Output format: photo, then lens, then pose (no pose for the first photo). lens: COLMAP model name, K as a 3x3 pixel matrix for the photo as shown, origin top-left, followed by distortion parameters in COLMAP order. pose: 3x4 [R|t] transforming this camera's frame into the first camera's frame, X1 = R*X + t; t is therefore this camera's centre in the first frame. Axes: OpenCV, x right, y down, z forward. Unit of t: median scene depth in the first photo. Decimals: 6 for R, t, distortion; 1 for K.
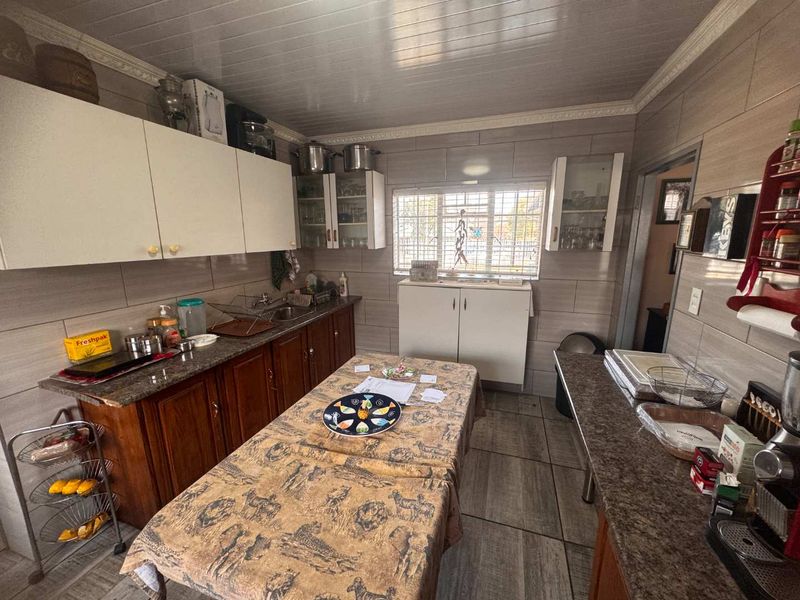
lens RADIAL K [[322.9, 0, 400.0], [0, 322.9, 300.0], [0, 0, 1]] dist [-0.000385, 0.000443]
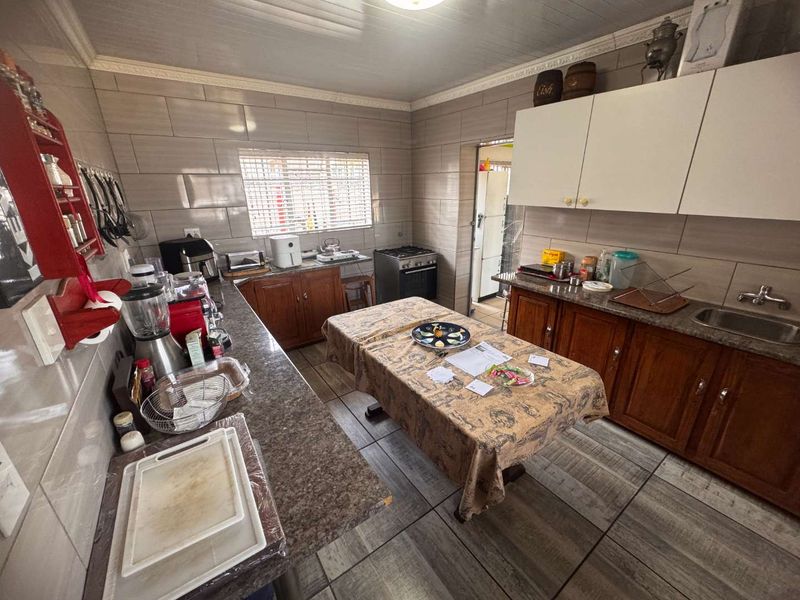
lens RADIAL K [[322.9, 0, 400.0], [0, 322.9, 300.0], [0, 0, 1]] dist [-0.000385, 0.000443]
pose [[-0.590910, 0.291508, -0.752229, 0.765023], [-0.142884, 0.879875, 0.453215, -0.286639], [0.793983, 0.375291, -0.478275, 1.183164]]
